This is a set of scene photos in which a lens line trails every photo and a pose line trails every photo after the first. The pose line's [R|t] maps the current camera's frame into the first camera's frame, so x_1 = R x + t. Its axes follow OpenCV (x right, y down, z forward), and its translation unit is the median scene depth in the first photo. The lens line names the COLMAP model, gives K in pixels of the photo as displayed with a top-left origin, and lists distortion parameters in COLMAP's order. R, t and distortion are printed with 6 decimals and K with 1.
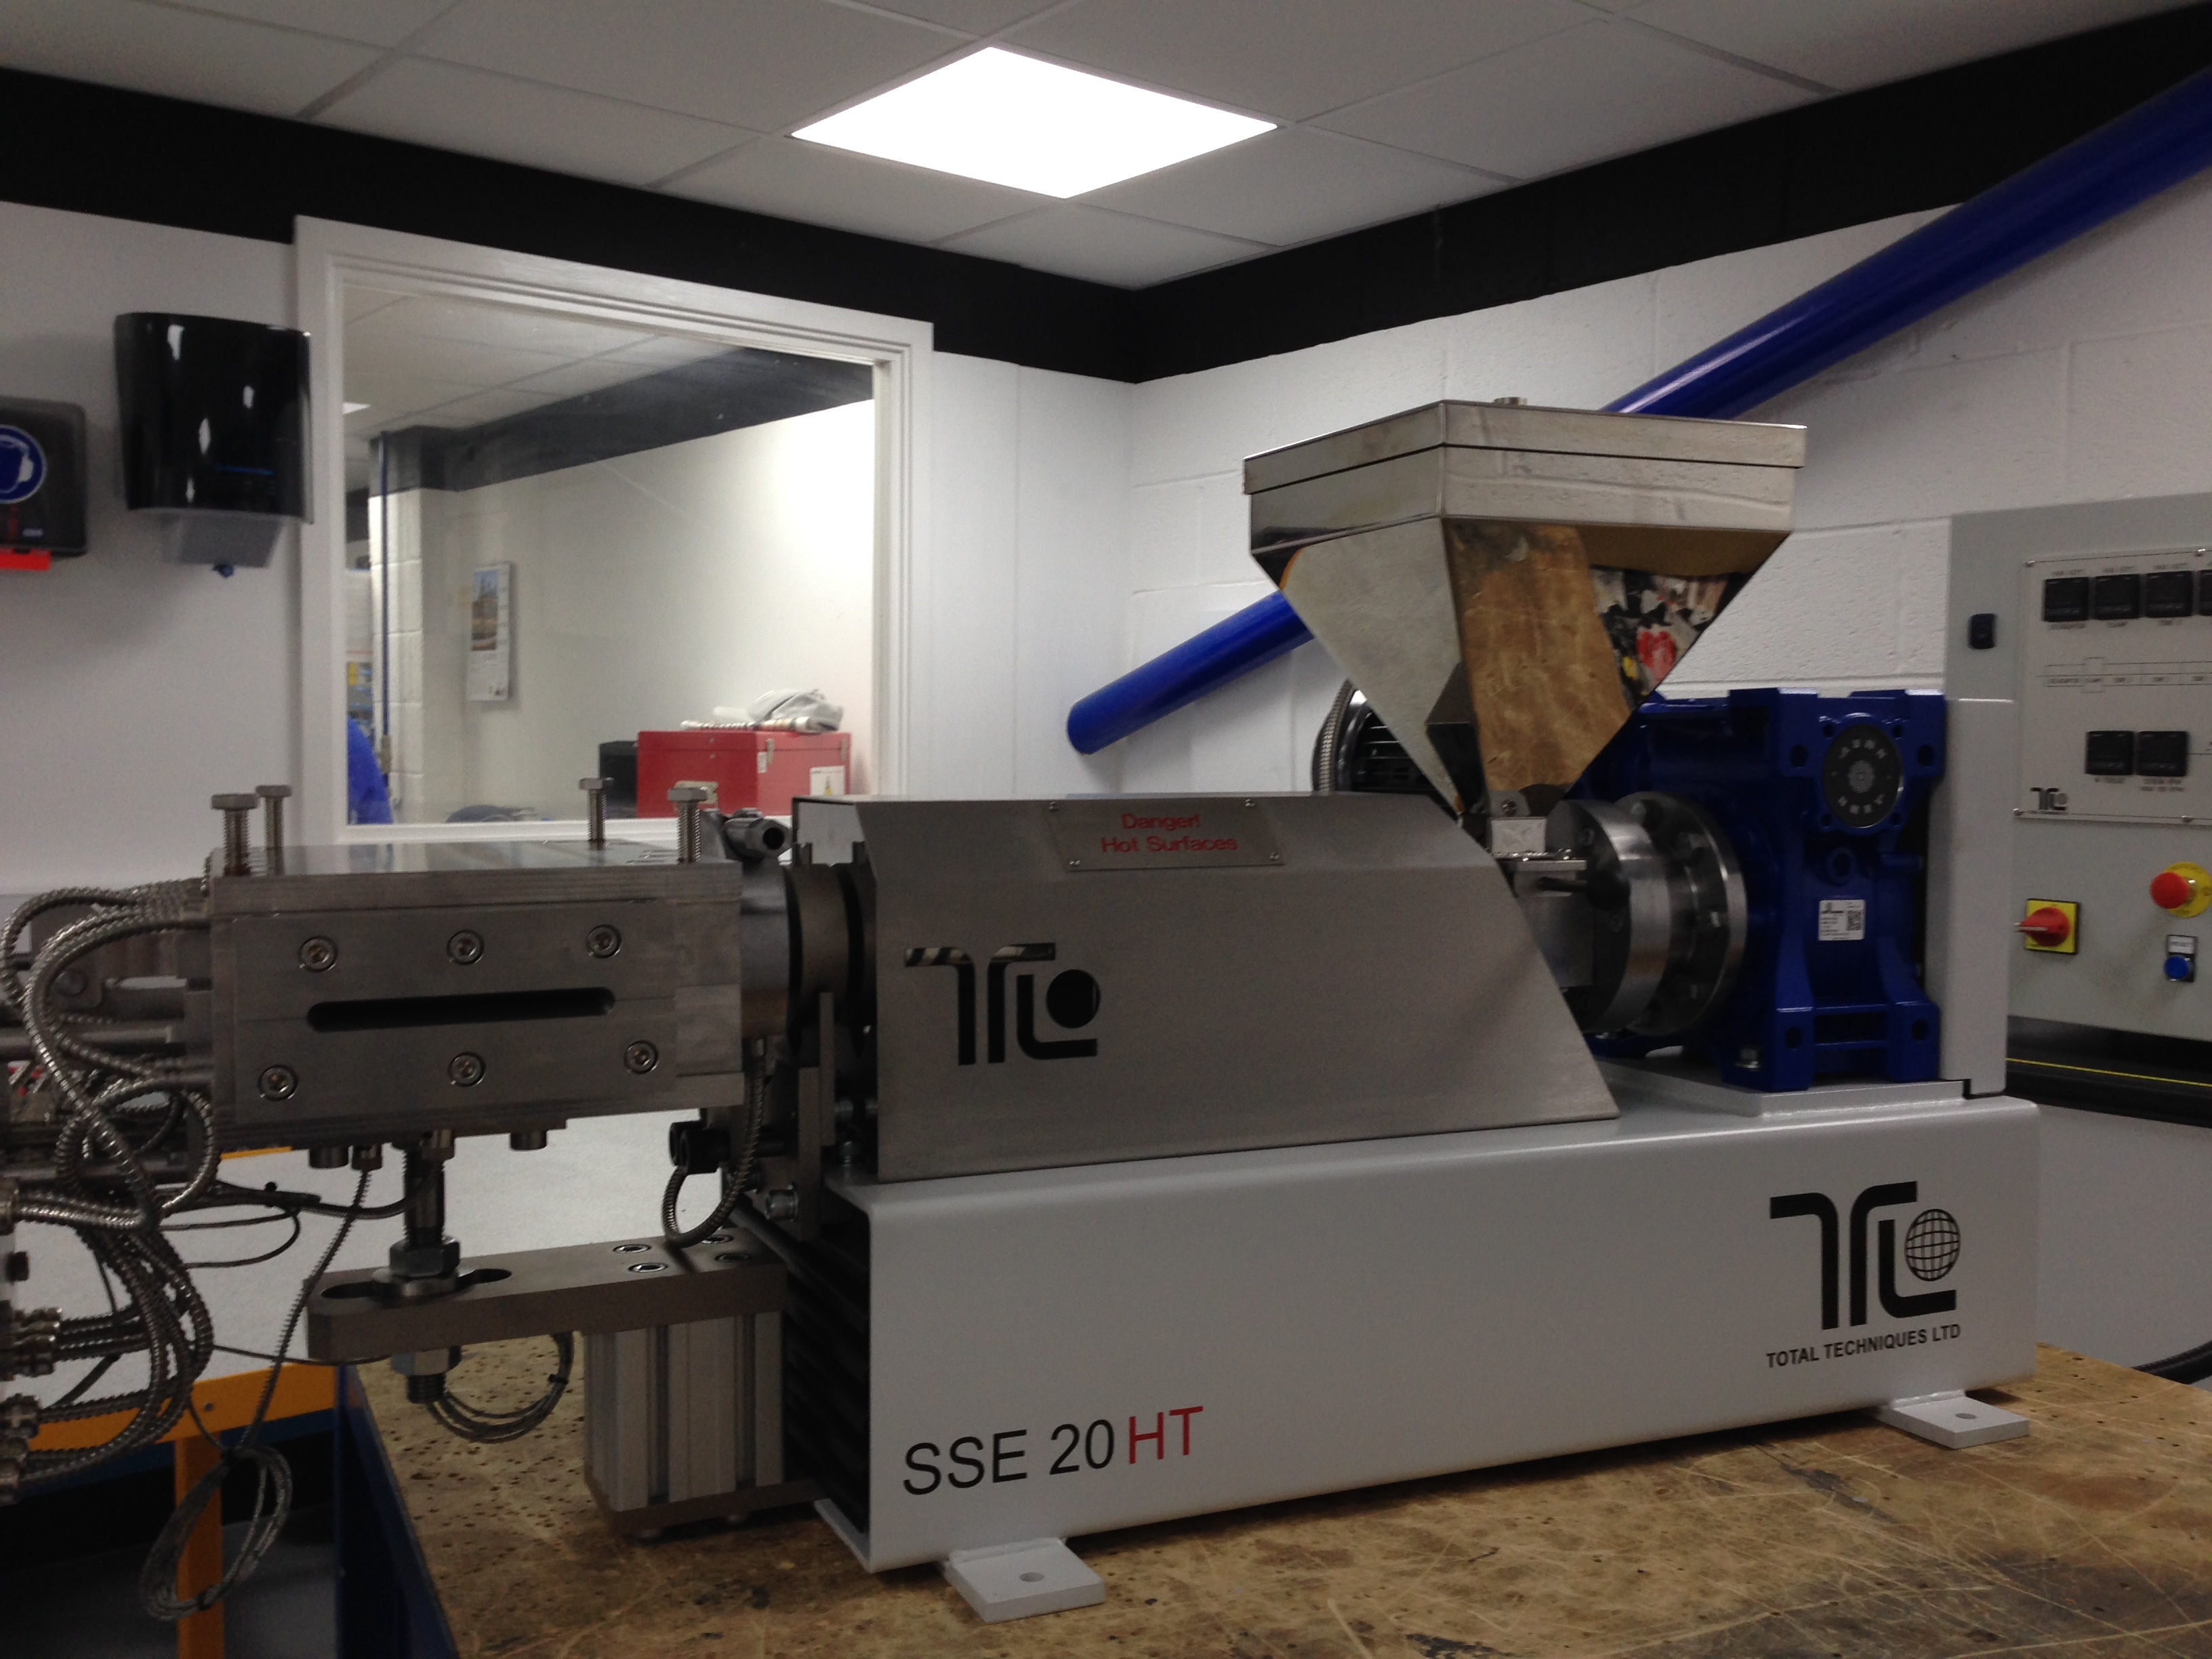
lens RADIAL K [[2020.3, 0, 1111.5], [0, 2020.3, 829.4], [0, 0, 1]] dist [0.130125, -0.226446]
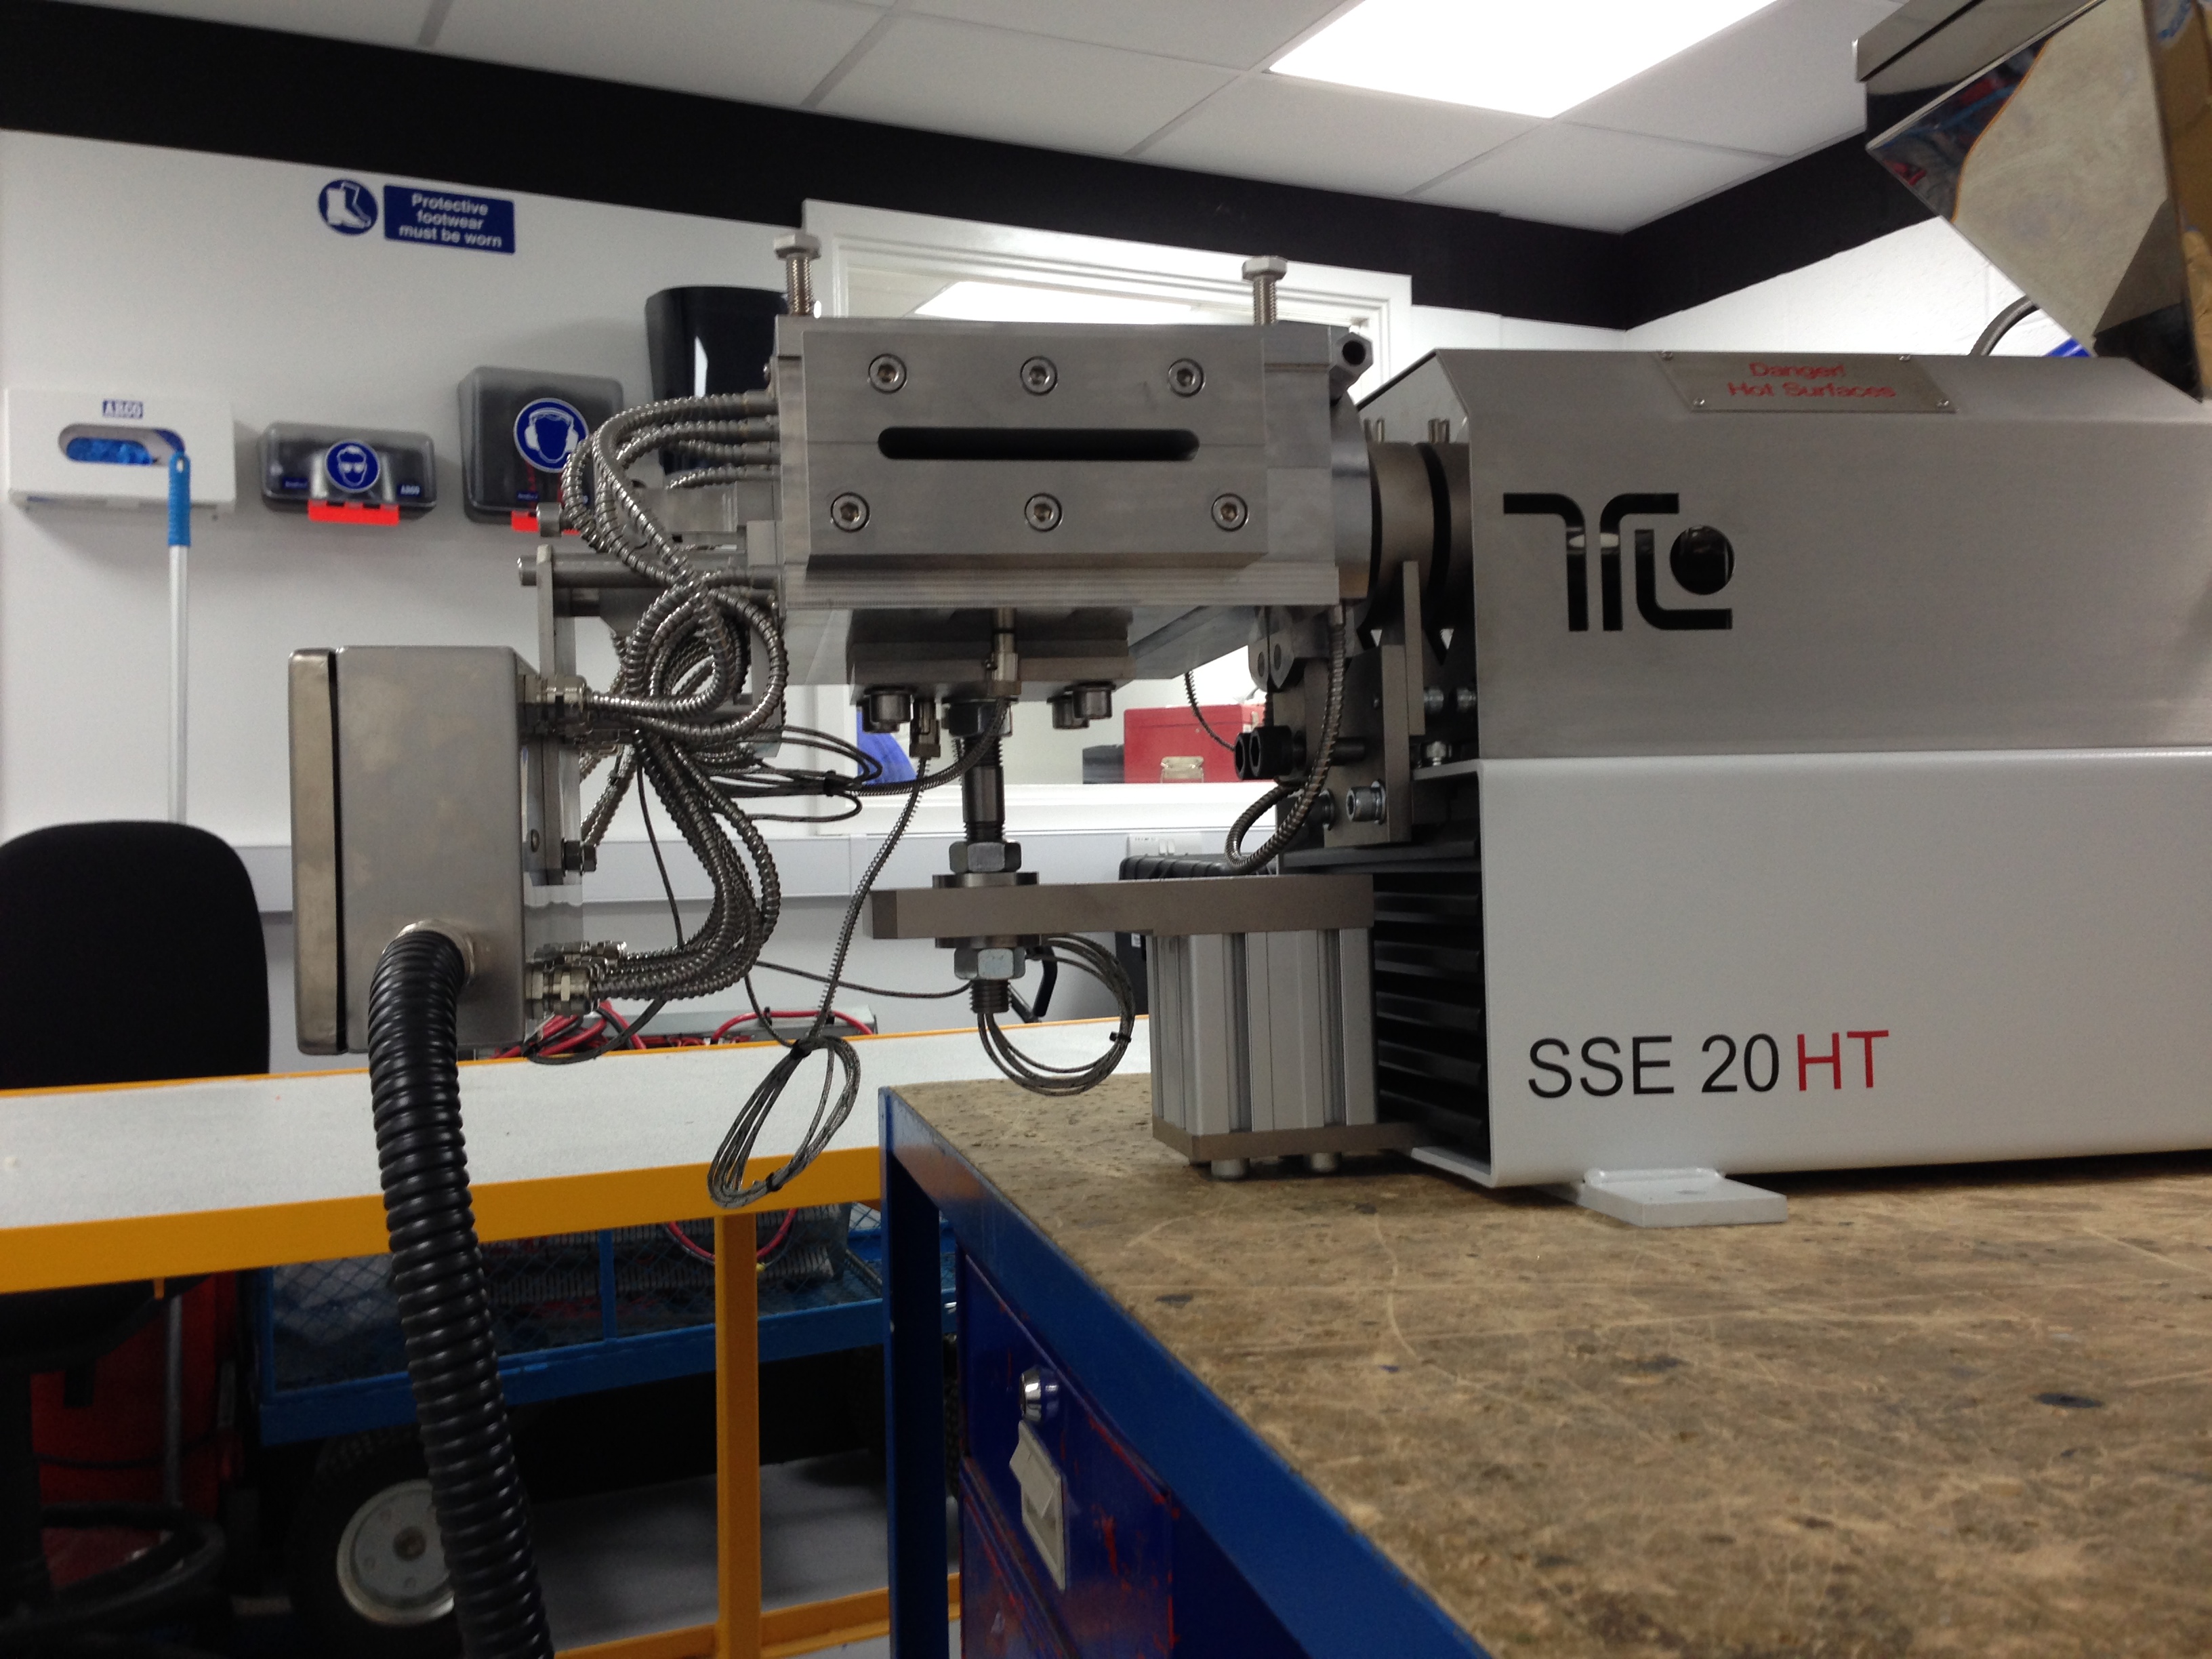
lens RADIAL K [[2014.7, 0, 1109.2], [0, 2014.7, 834.9], [0, 0, 1]] dist [0.132264, -0.218542]
pose [[0.974444, -0.027486, -0.222941, -0.071690], [0.017324, 0.998725, -0.047409, 0.225657], [0.223960, 0.042335, 0.973678, 0.115690]]
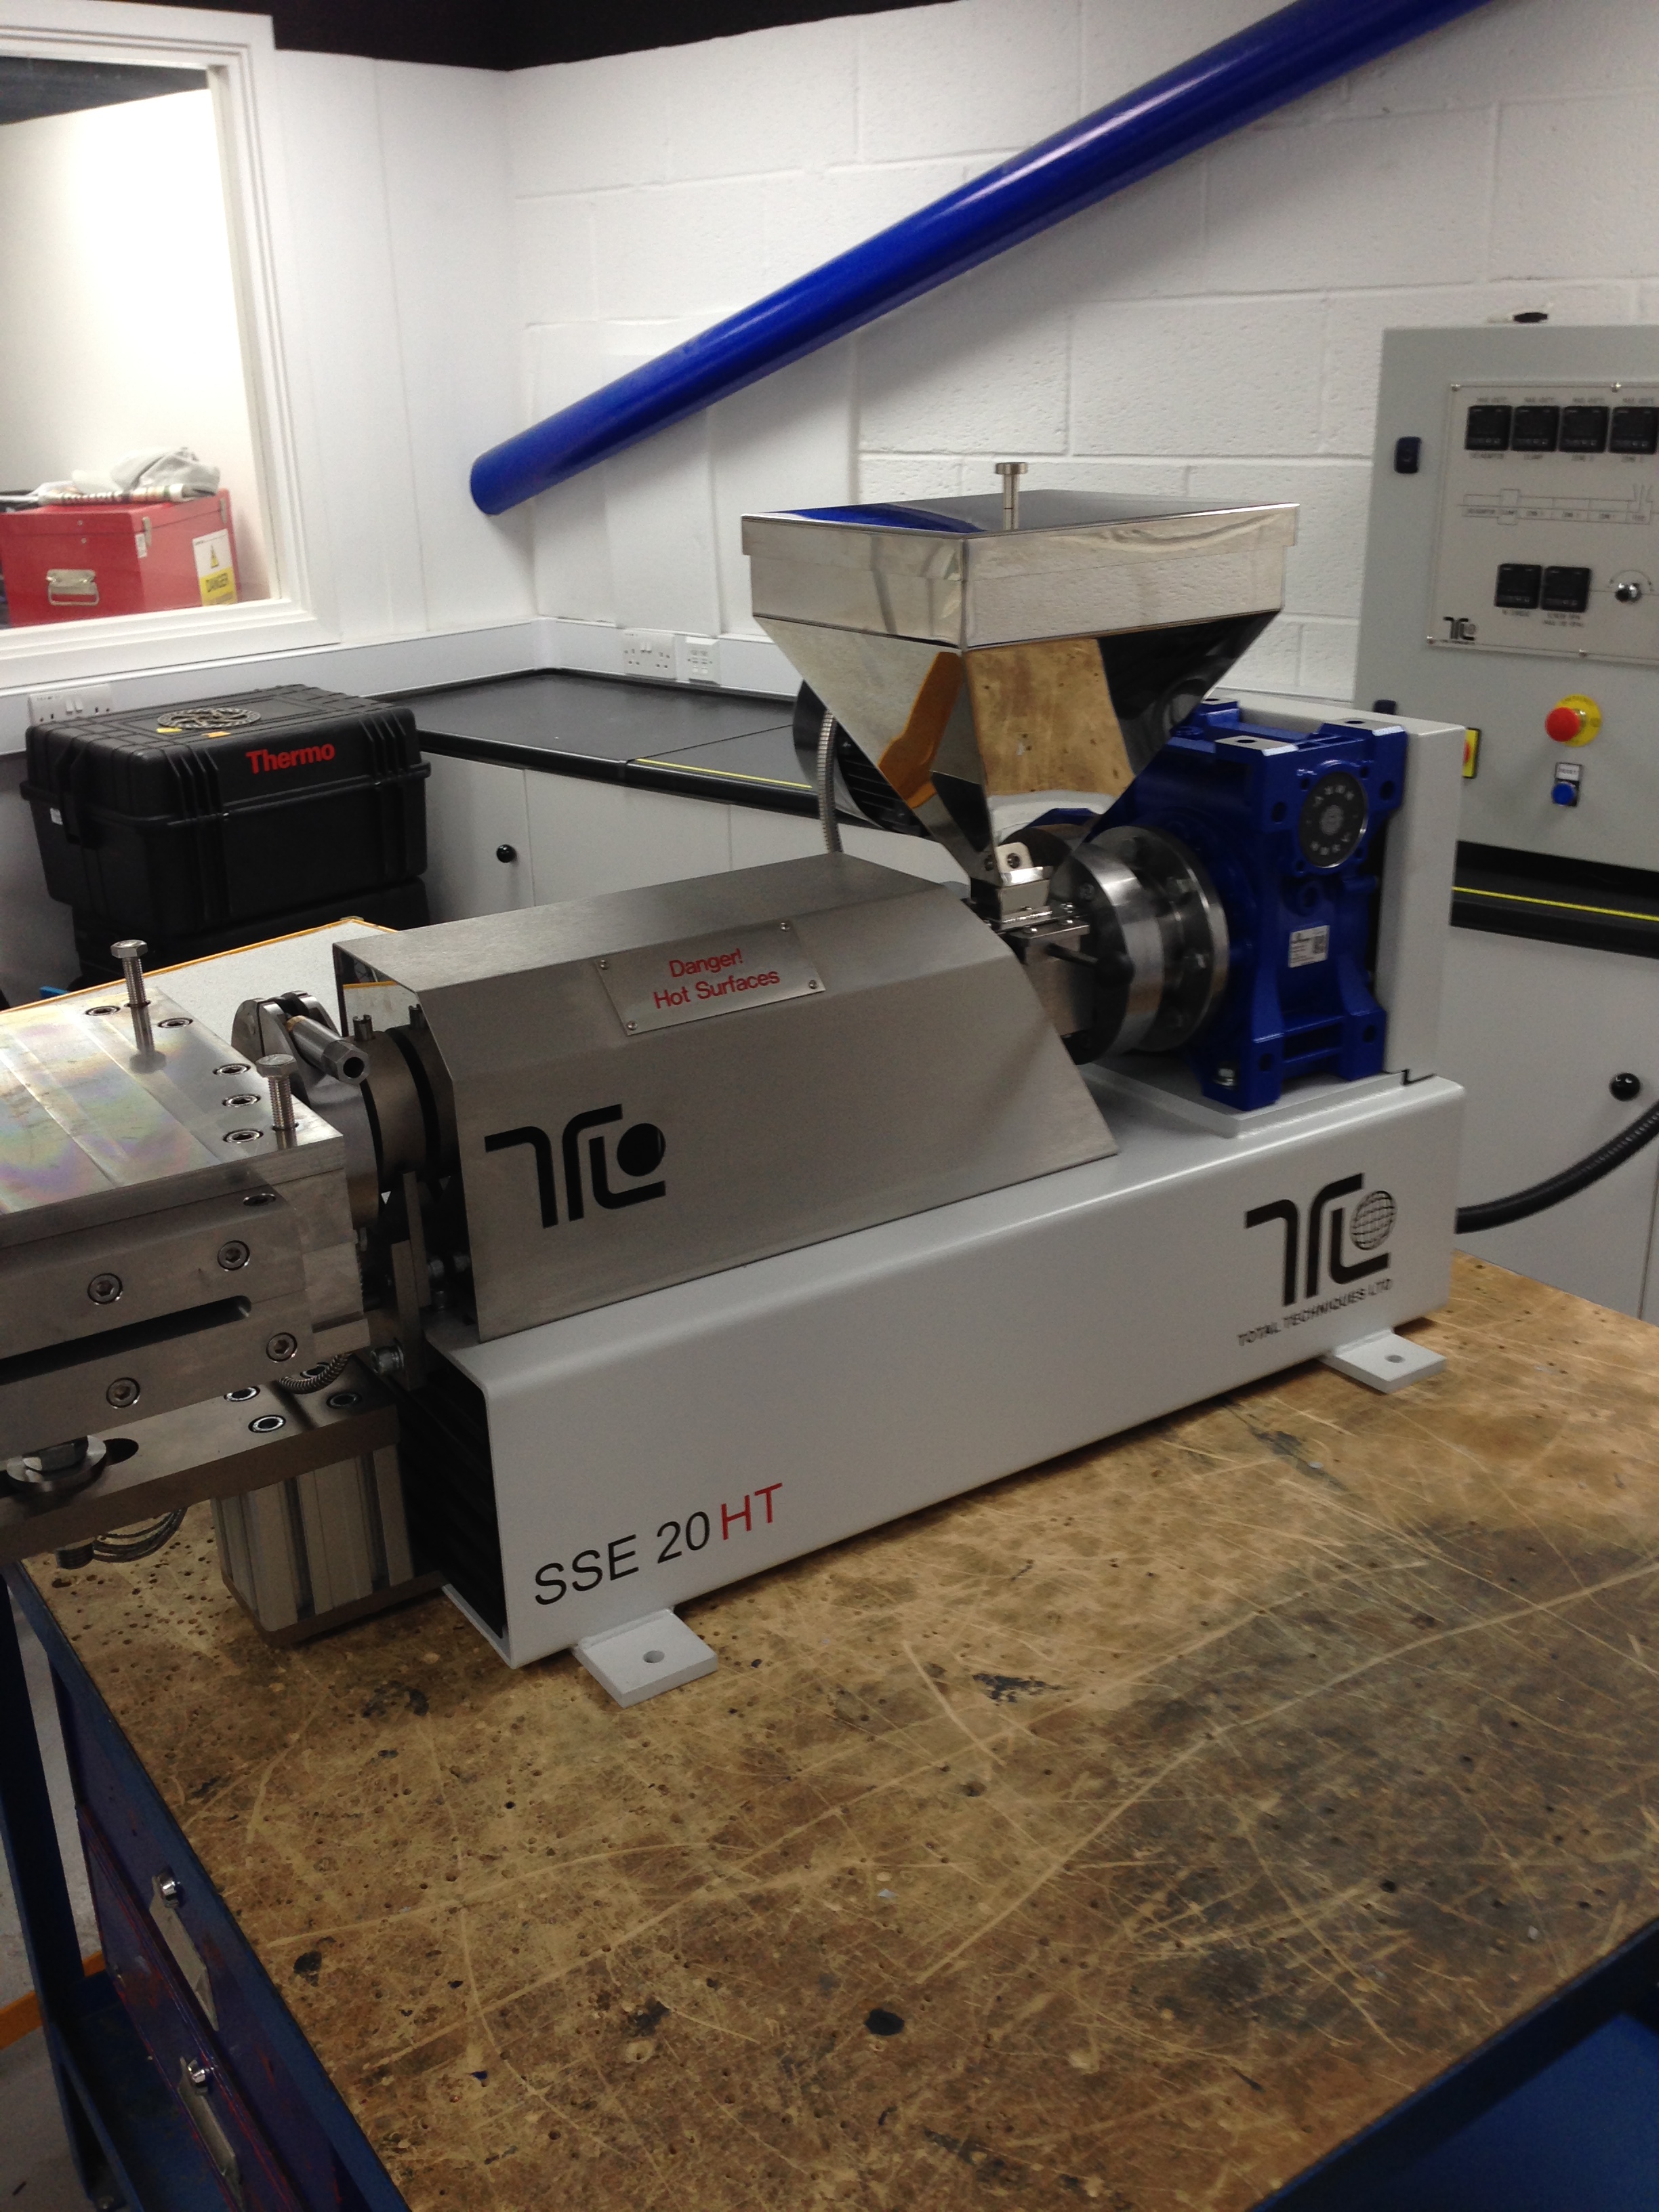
lens RADIAL K [[2014.7, 0, 825.0], [0, 2014.7, 1111.0], [0, 0, 1]] dist [0.132264, -0.218542]
pose [[0.986072, -0.087301, 0.141564, -0.070474], [0.038889, 0.948593, 0.314102, -0.257867], [-0.161708, -0.304221, 0.938776, -0.009117]]
